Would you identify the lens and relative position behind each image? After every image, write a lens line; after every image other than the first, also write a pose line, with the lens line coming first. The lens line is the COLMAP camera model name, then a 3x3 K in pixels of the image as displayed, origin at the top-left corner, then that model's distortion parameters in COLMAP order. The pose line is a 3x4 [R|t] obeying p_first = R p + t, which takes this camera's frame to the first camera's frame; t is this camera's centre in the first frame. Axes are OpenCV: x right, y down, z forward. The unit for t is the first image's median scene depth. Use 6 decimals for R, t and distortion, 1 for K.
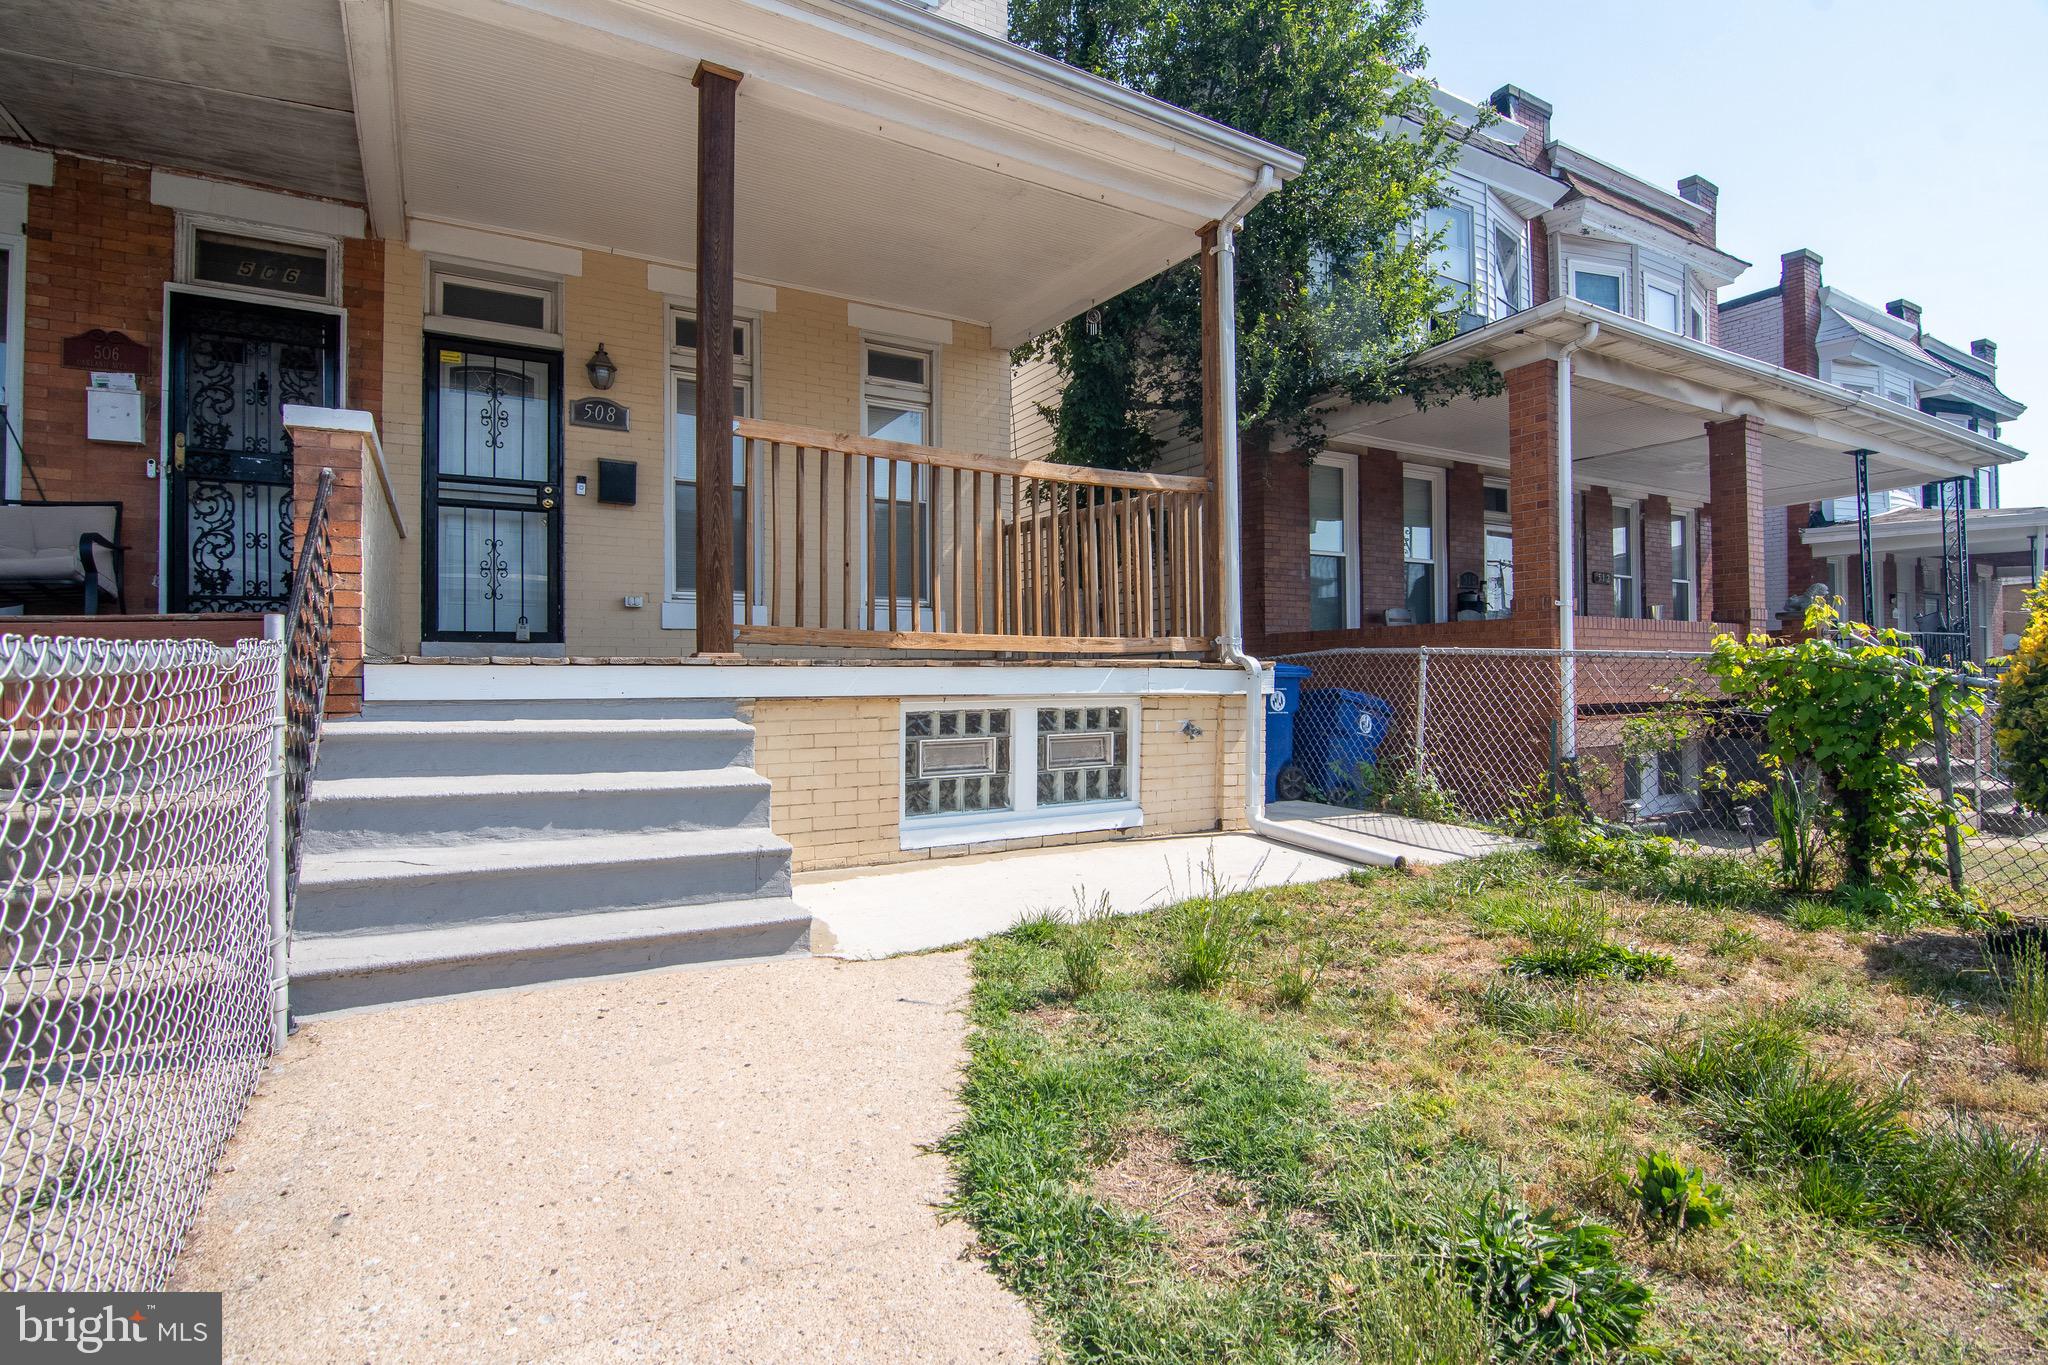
lens RADIAL K [[987.6, 0, 1027.6], [0, 987.6, 675.5], [0, 0, 1]] dist [-0.015718, -0.004880]
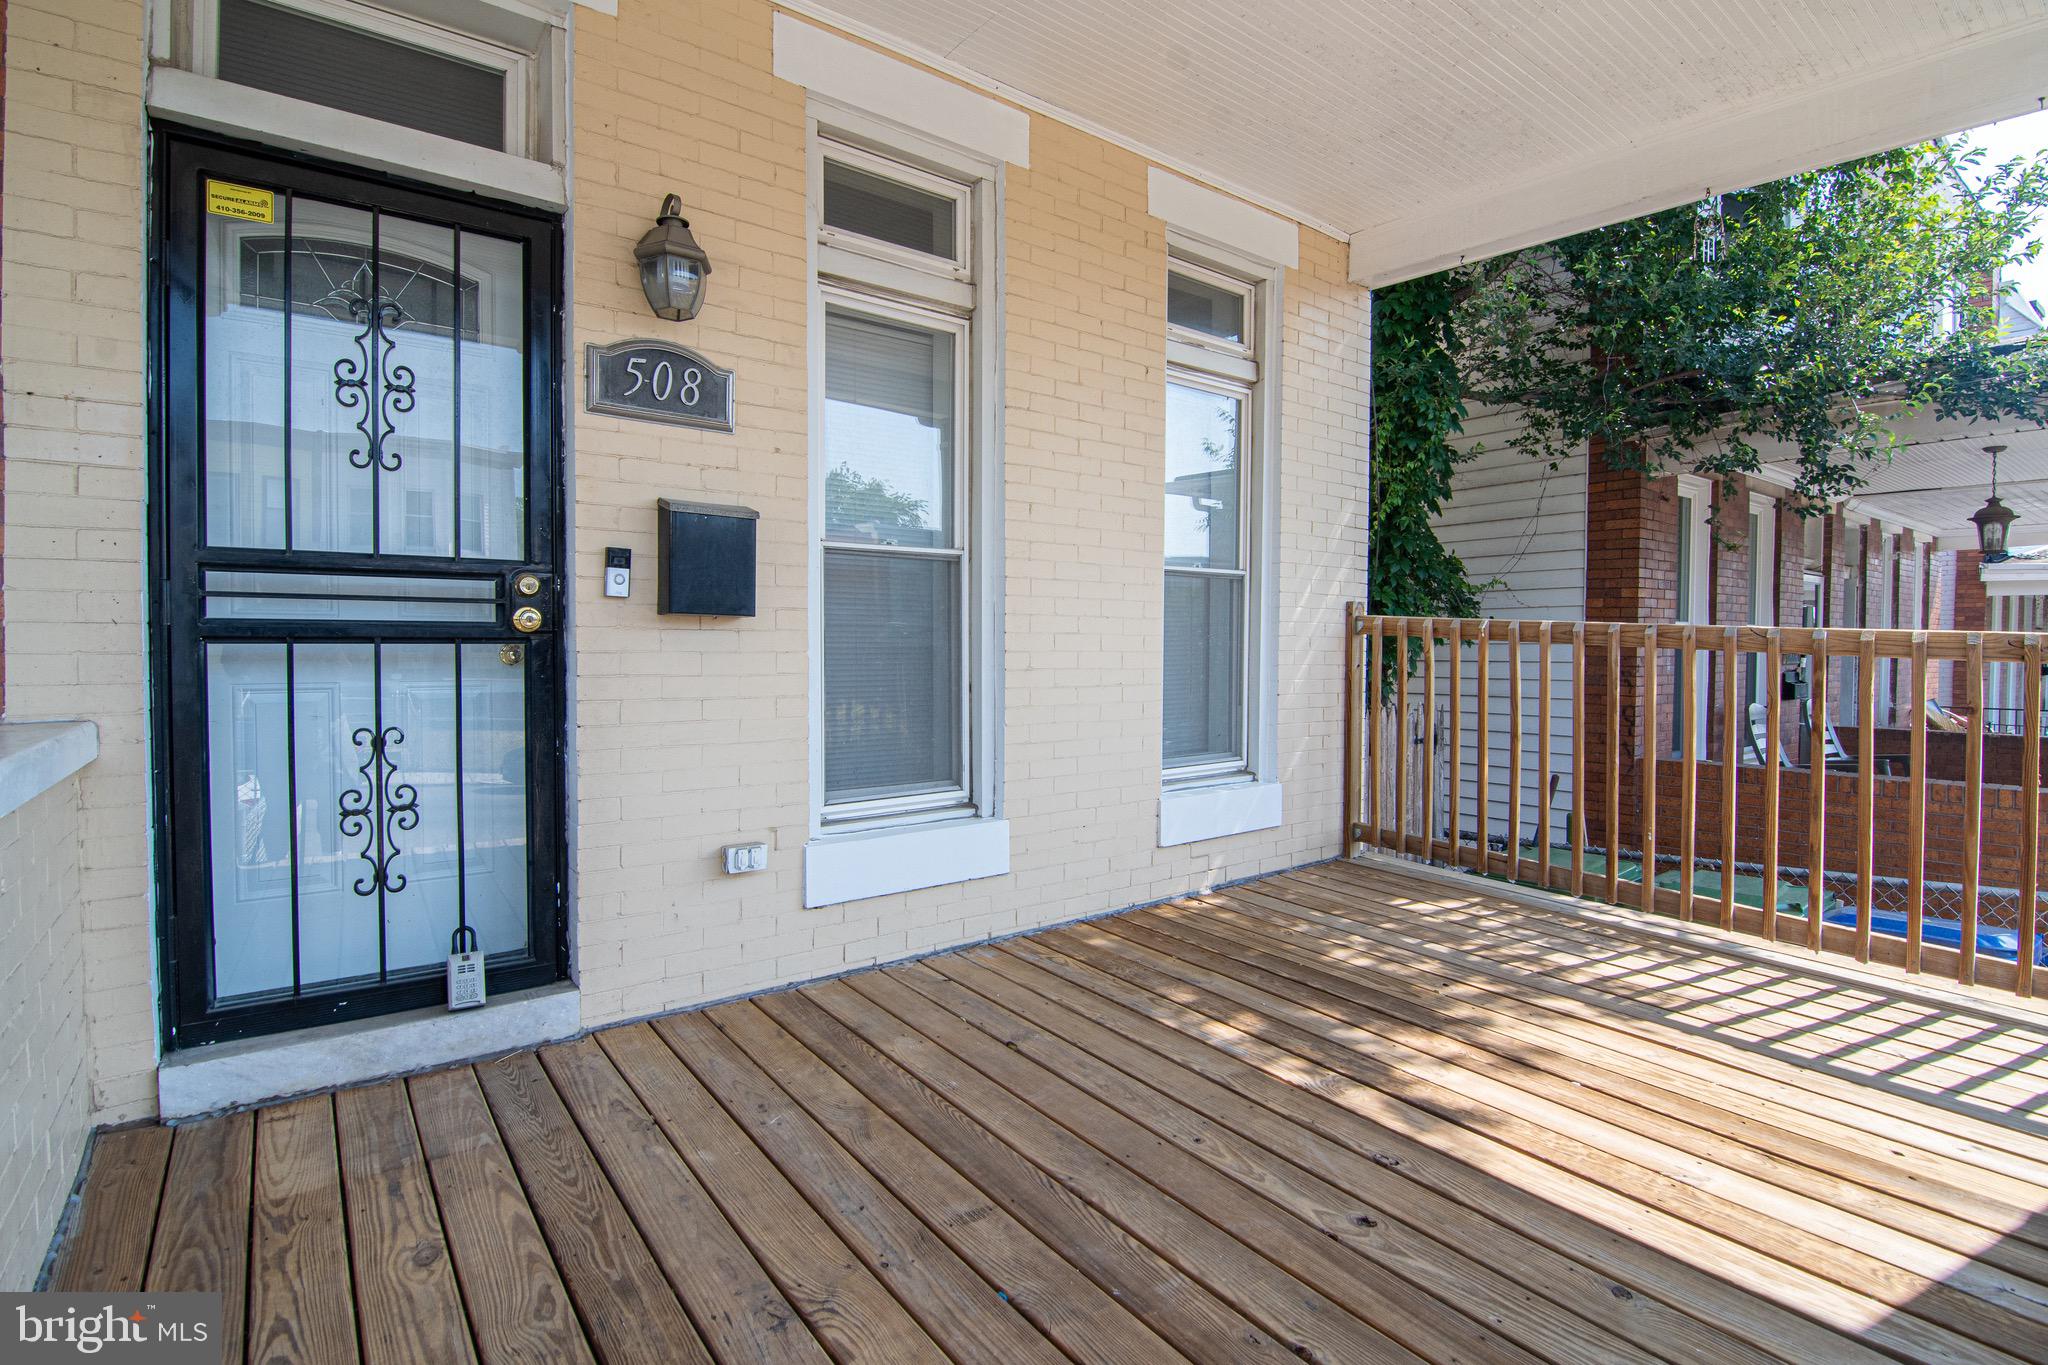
lens RADIAL K [[987.6, 0, 1019.1], [0, 987.6, 671.7], [0, 0, 1]] dist [-0.015718, -0.004880]
pose [[0.993680, 0.001734, 0.112238, -0.343280], [-0.004268, 0.999741, 0.022344, -0.164414], [-0.112171, -0.022682, 0.993430, 0.605750]]
